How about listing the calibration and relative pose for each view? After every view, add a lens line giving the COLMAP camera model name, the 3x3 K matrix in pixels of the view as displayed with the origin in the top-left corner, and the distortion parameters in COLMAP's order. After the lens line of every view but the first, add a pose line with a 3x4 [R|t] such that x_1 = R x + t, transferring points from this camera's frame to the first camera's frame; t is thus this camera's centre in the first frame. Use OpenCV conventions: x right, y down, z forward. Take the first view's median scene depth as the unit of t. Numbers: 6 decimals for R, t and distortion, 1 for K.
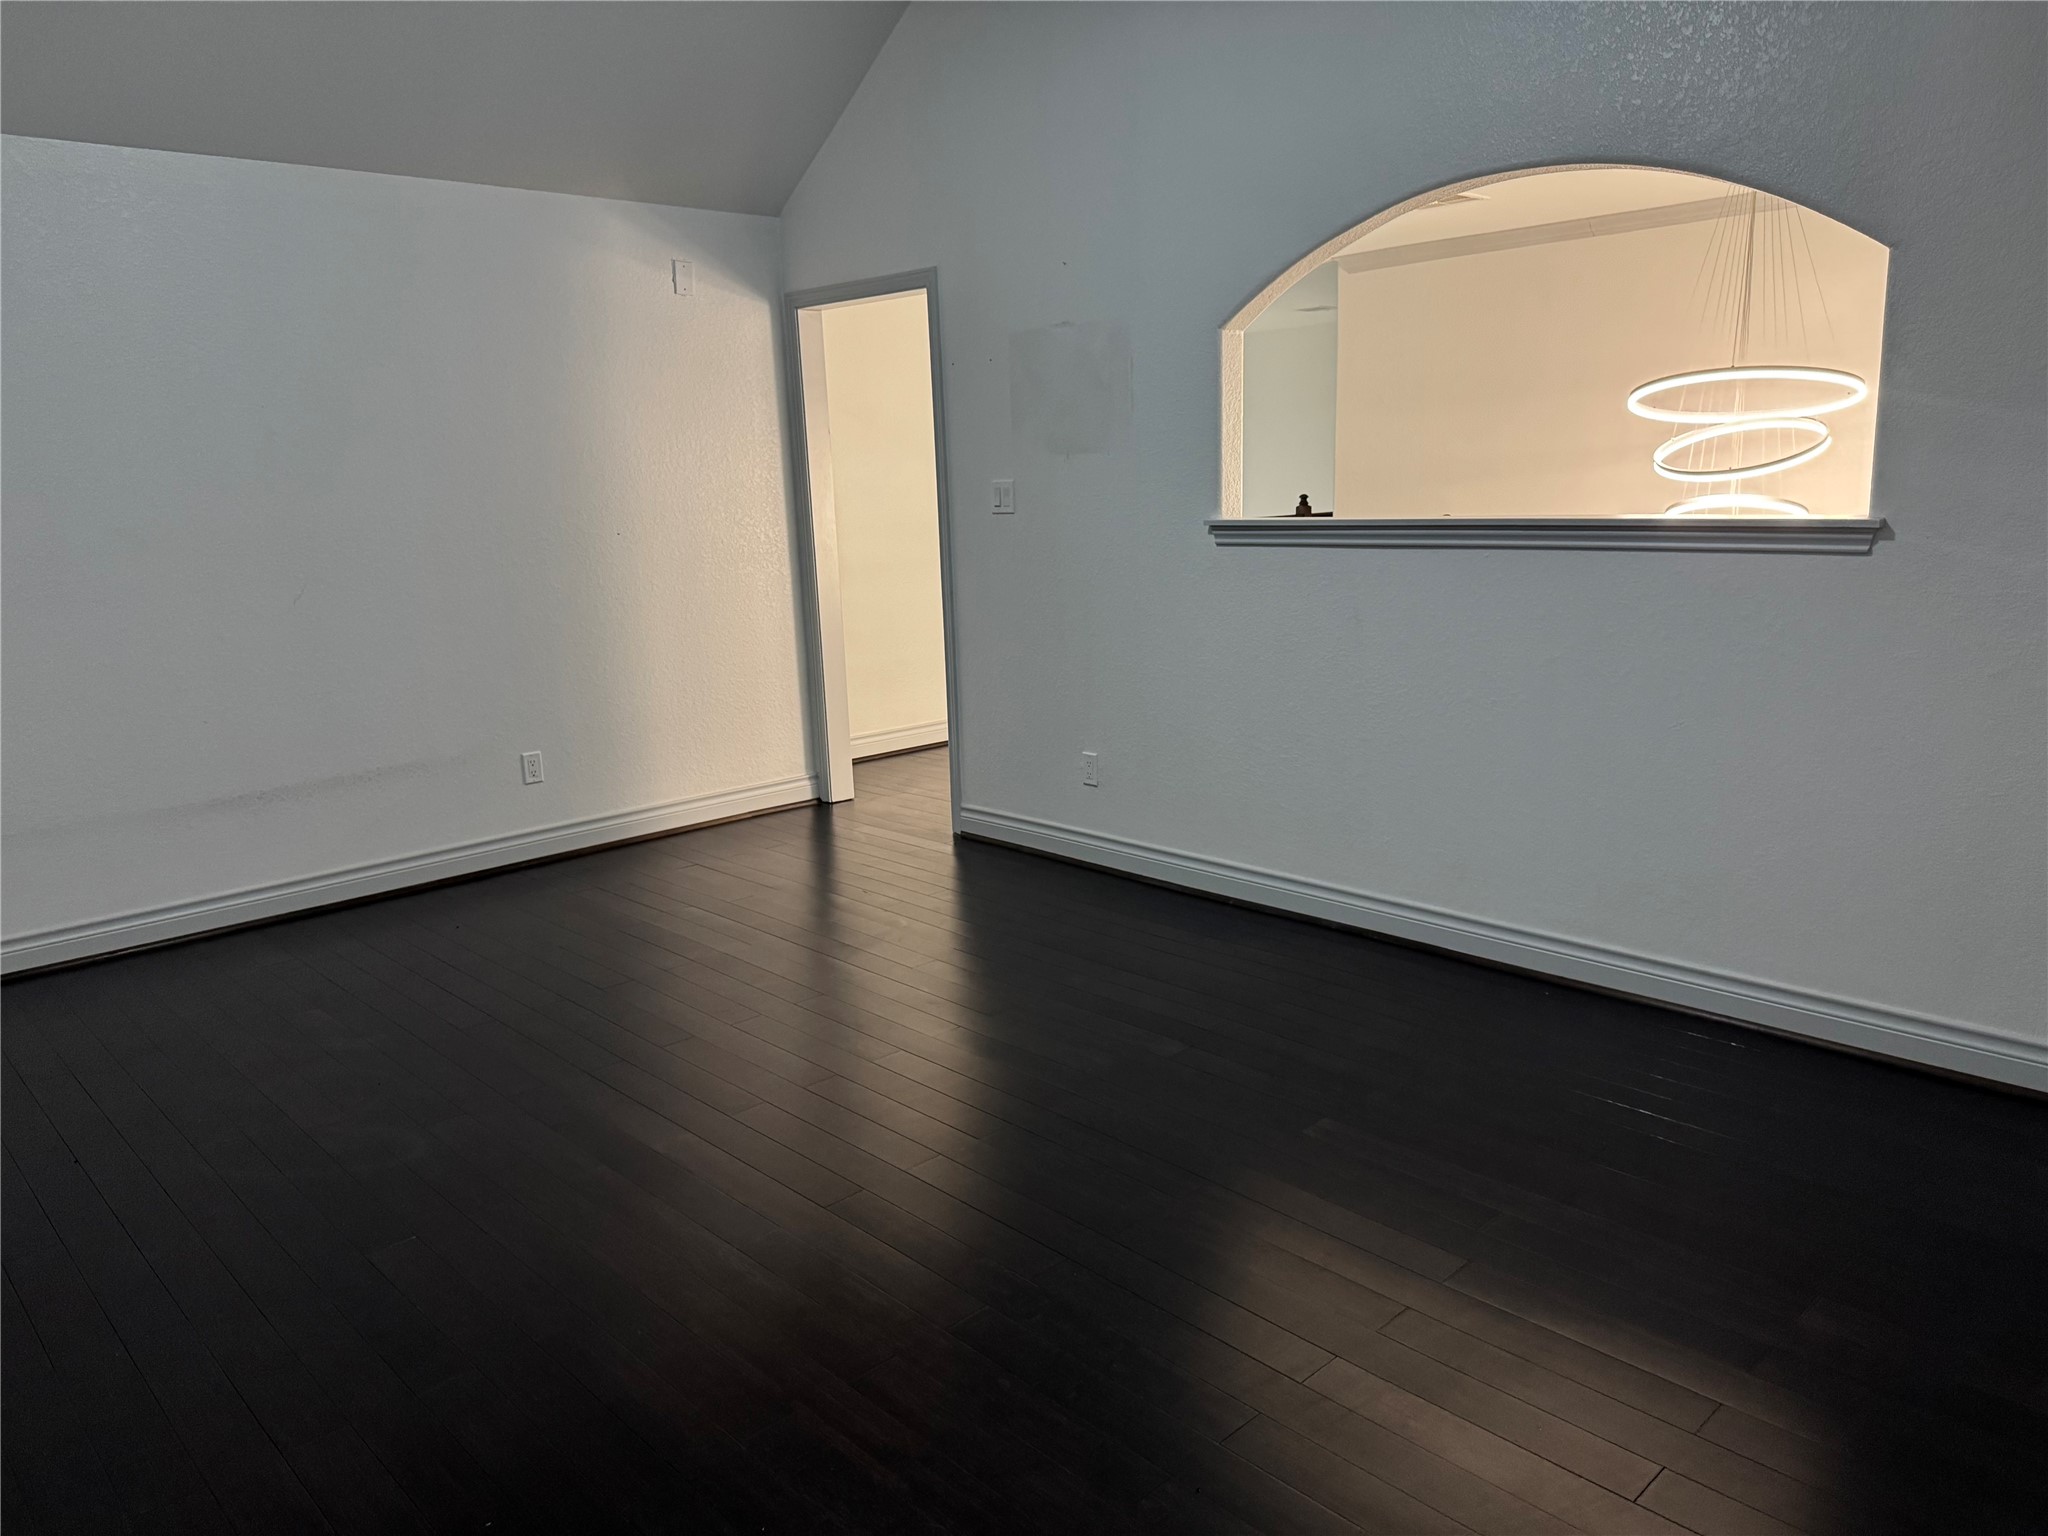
lens RADIAL K [[1417.0, 0, 1024.0], [0, 1417.0, 768.0], [0, 0, 1]] dist [0.002839, -0.024724]
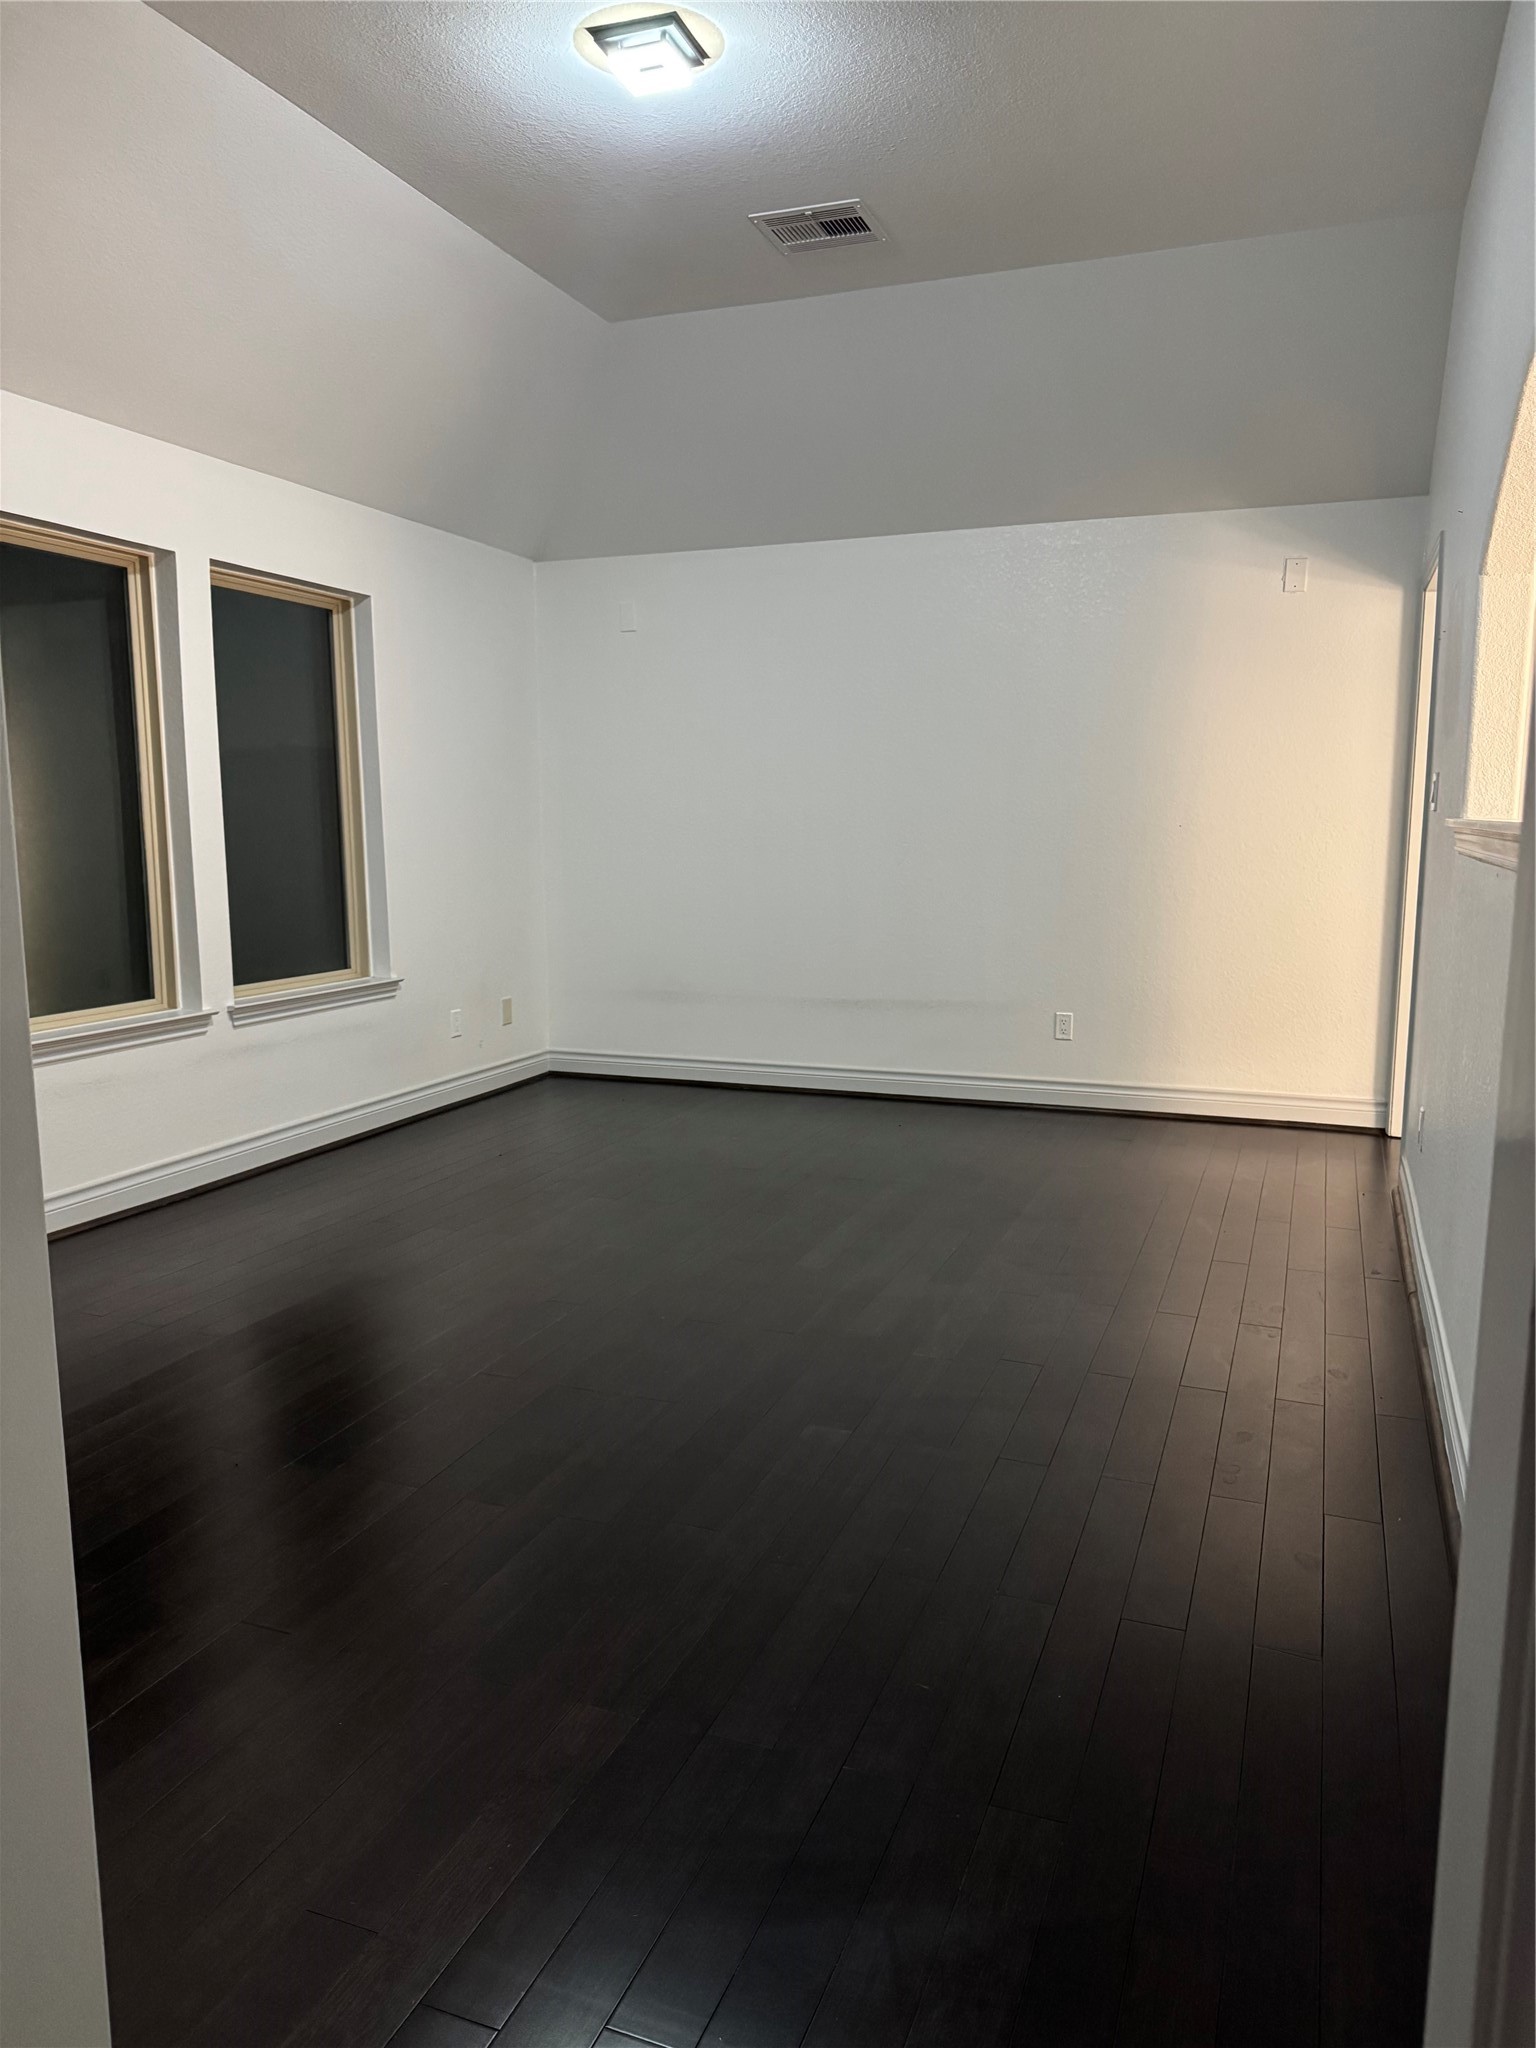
lens RADIAL K [[1417.0, 0, 768.0], [0, 1417.0, 1024.0], [0, 0, 1]] dist [0.002839, -0.024724]
pose [[0.448187, 0.159532, -0.879590, 0.522868], [-0.196398, 0.977479, 0.077213, -0.041202], [0.872099, 0.138144, 0.469426, 0.252157]]
